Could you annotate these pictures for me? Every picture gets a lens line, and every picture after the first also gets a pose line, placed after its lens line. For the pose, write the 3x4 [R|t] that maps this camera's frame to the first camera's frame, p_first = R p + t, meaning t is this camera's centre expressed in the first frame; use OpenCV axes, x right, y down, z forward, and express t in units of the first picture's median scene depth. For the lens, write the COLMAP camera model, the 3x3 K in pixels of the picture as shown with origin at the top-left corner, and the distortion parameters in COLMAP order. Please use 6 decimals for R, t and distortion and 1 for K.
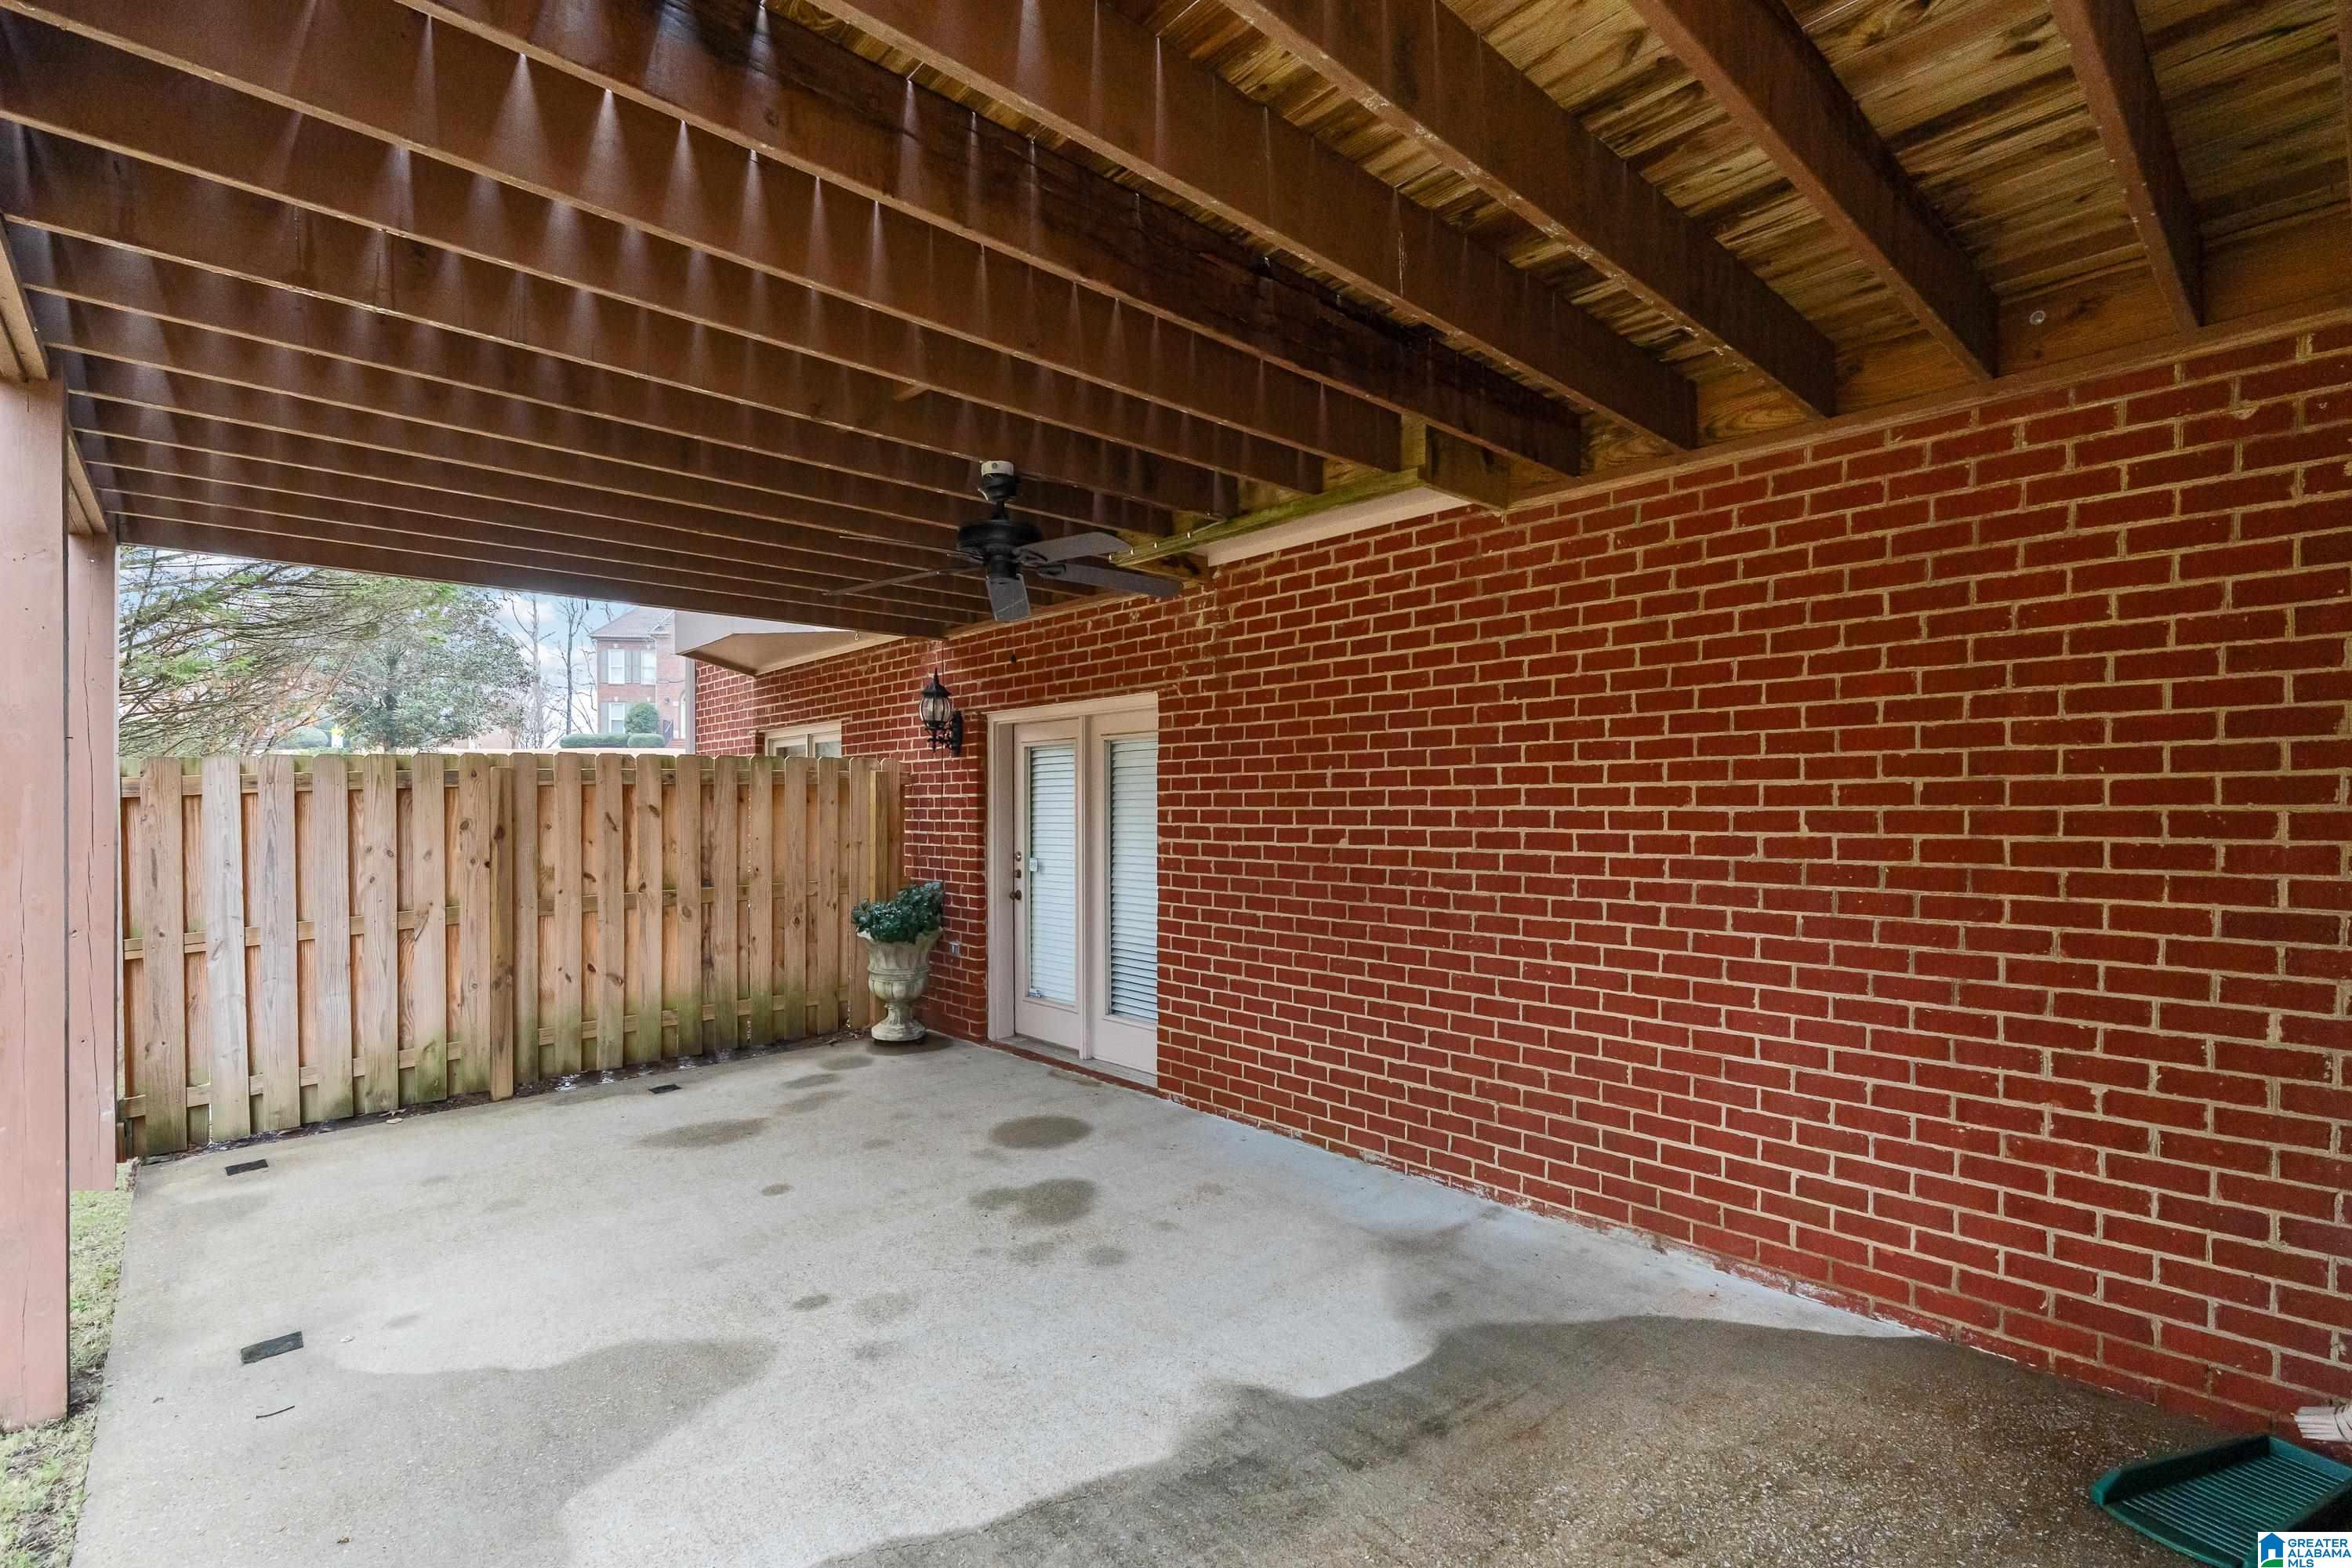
lens RADIAL K [[1098.9, 0, 1175.1], [0, 1098.9, 834.6], [0, 0, 1]] dist [-0.003635, -0.000228]
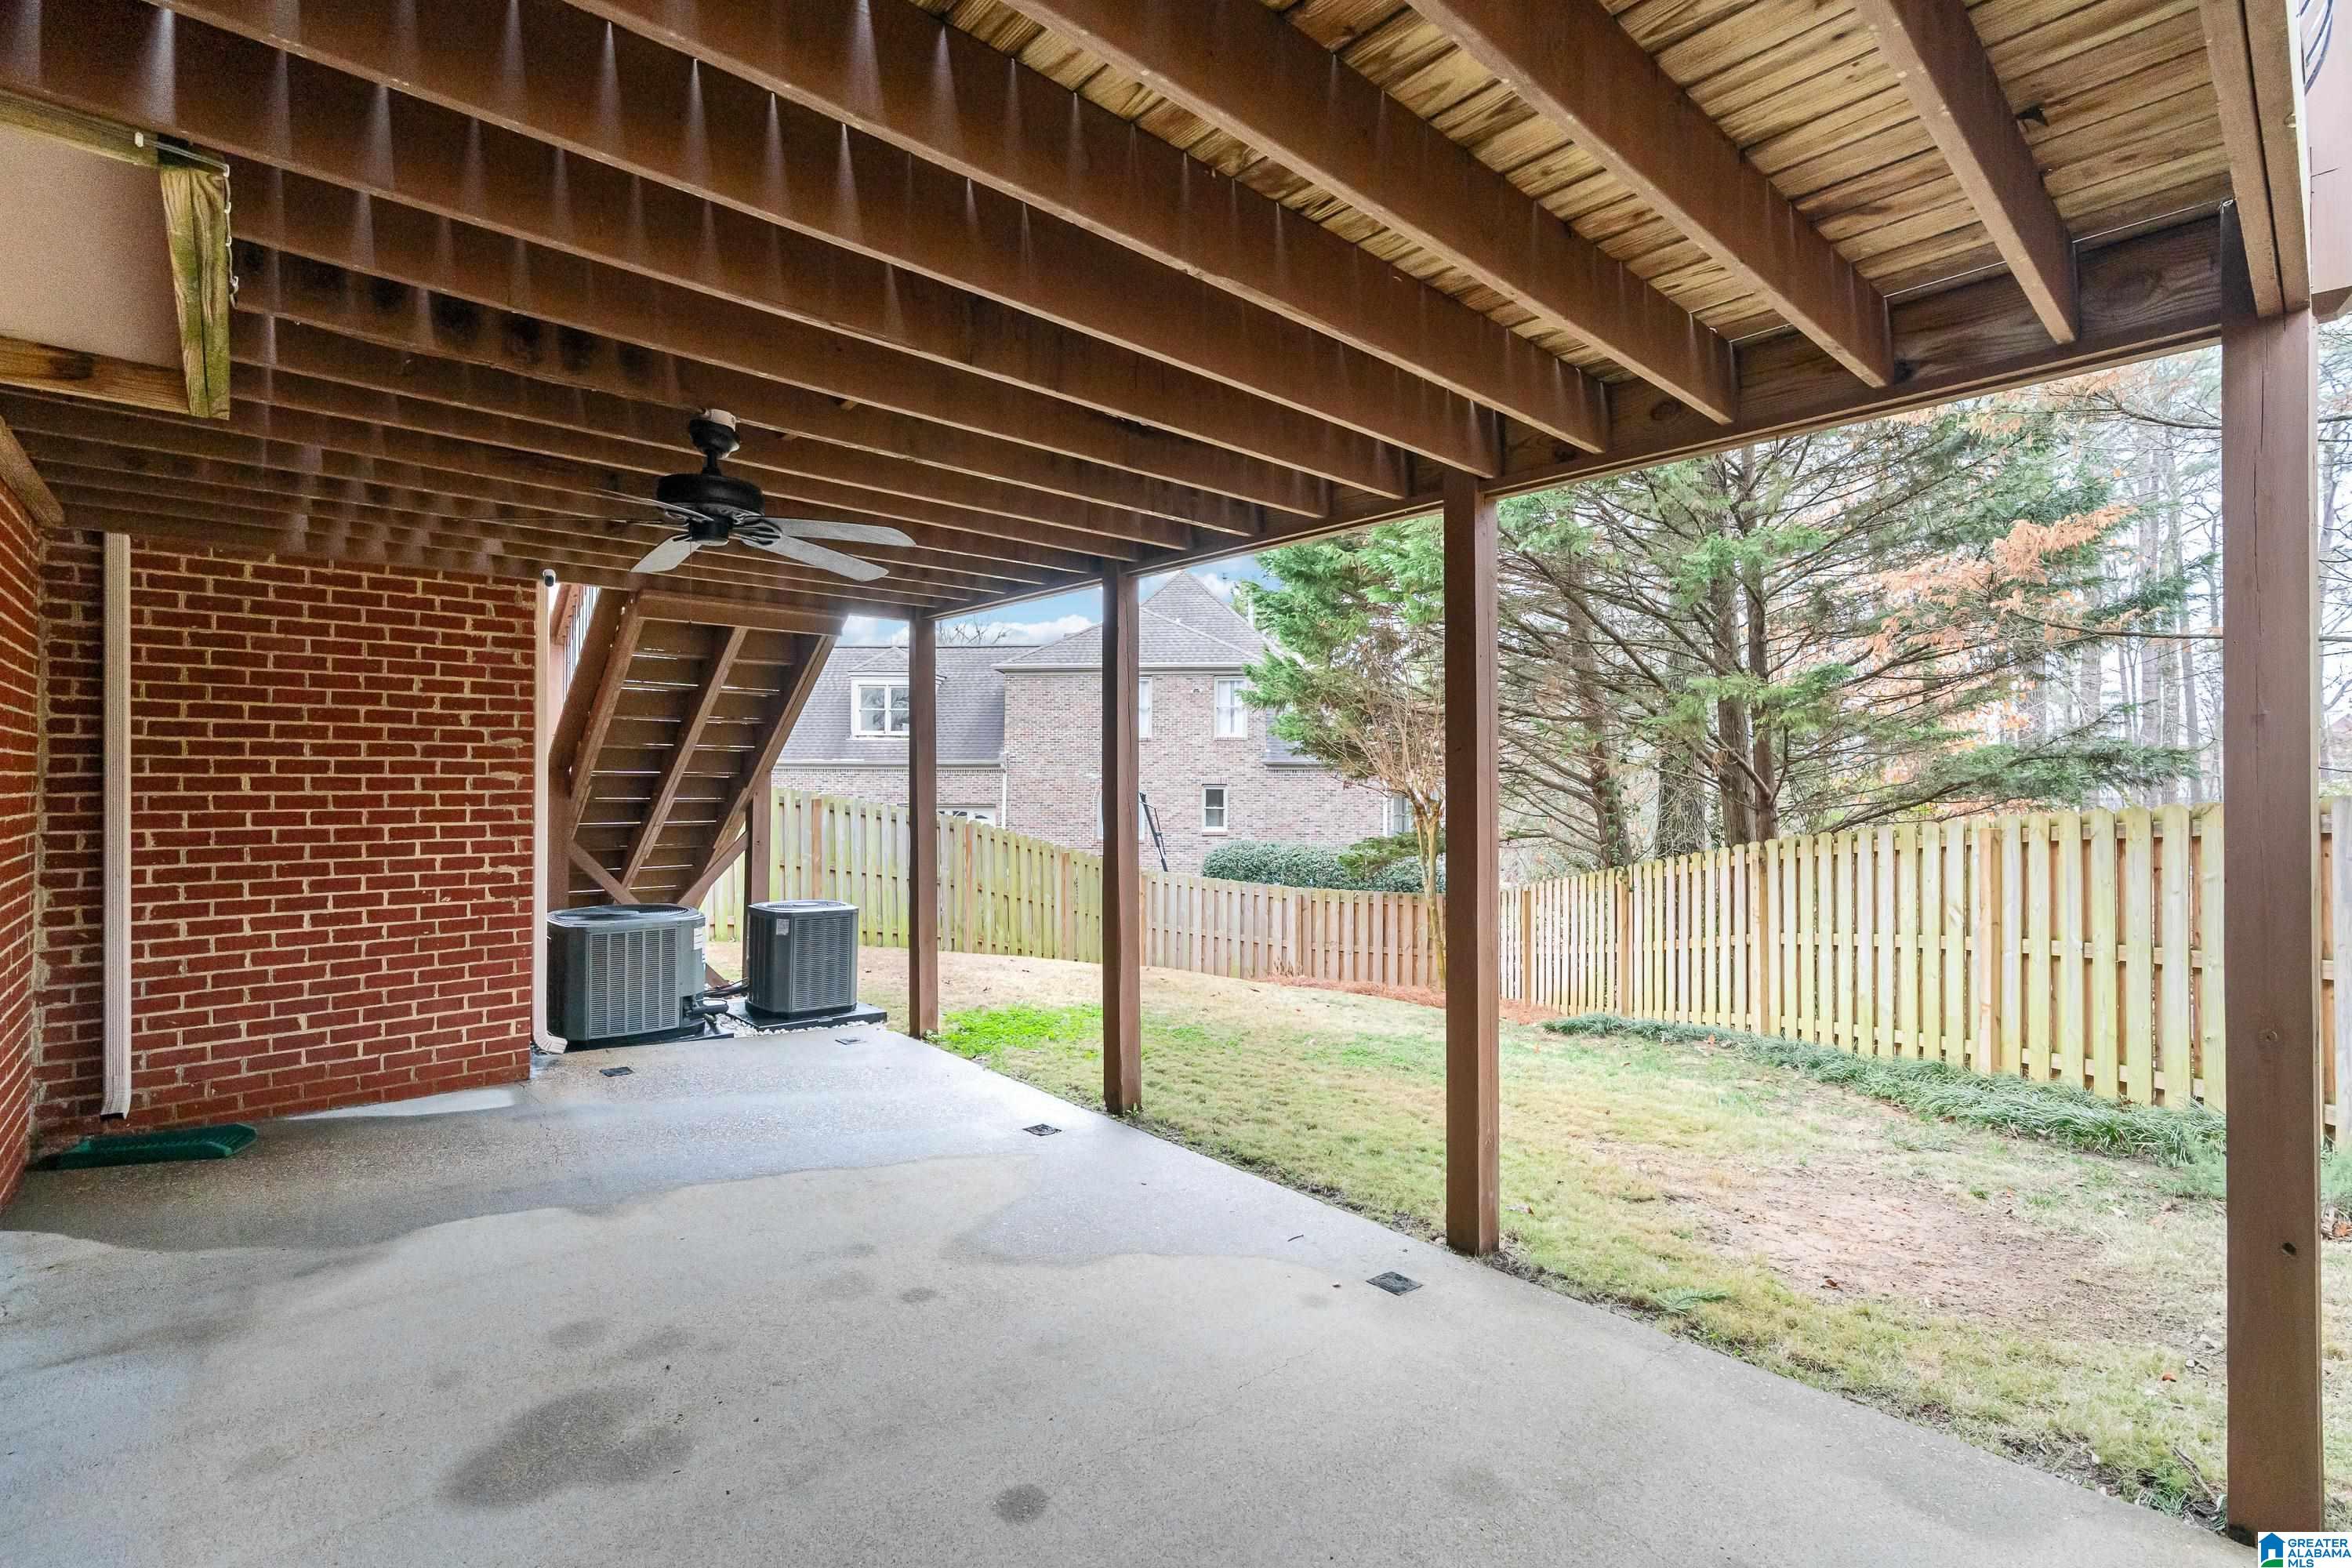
lens RADIAL K [[1073.3, 0, 1181.3], [0, 1073.3, 778.1], [0, 0, 1]] dist [-0.001791, 0.000034]
pose [[-0.999995, -0.003096, -0.000935, -0.432940], [-0.003111, 0.999851, 0.016968, -0.047357], [0.000883, 0.016971, -0.999856, 1.500058]]
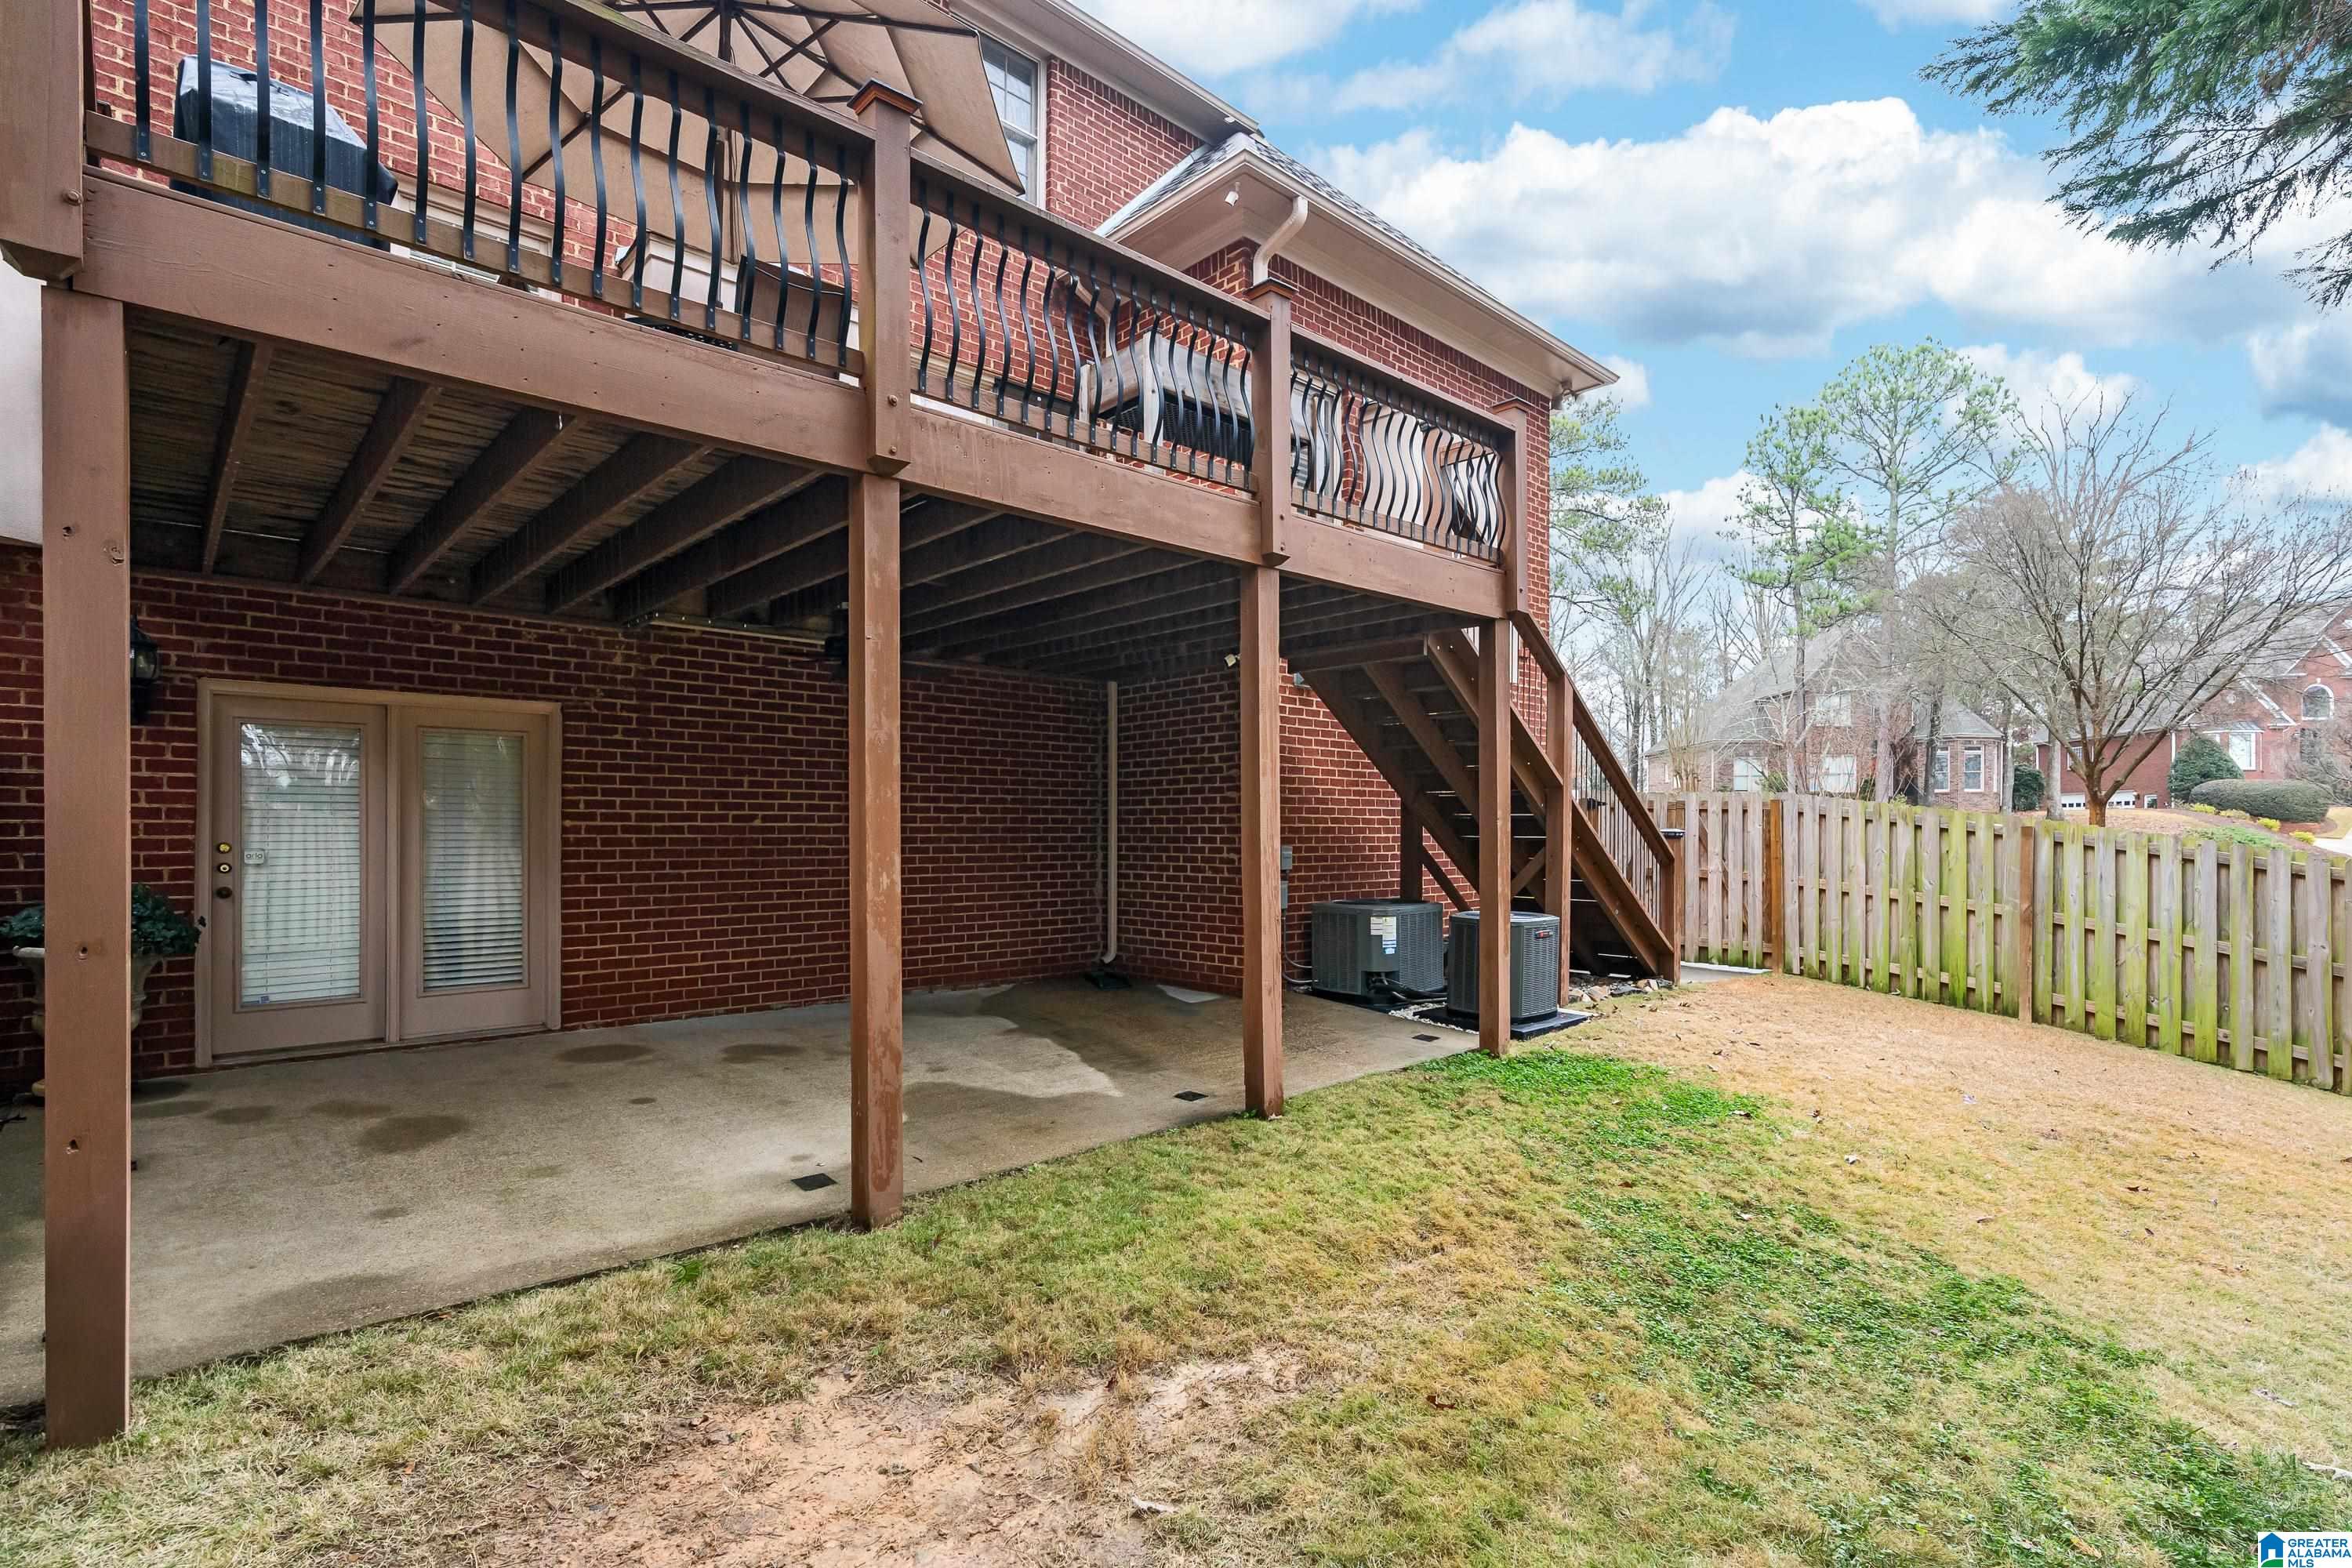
lens RADIAL K [[1098.9, 0, 1175.1], [0, 1098.9, 834.6], [0, 0, 1]] dist [-0.003635, -0.000228]
pose [[-0.008278, -0.006322, 0.999946, -1.564207], [0.019874, 0.999781, 0.006485, 0.029000], [-0.999768, 0.019927, -0.008150, 0.400215]]
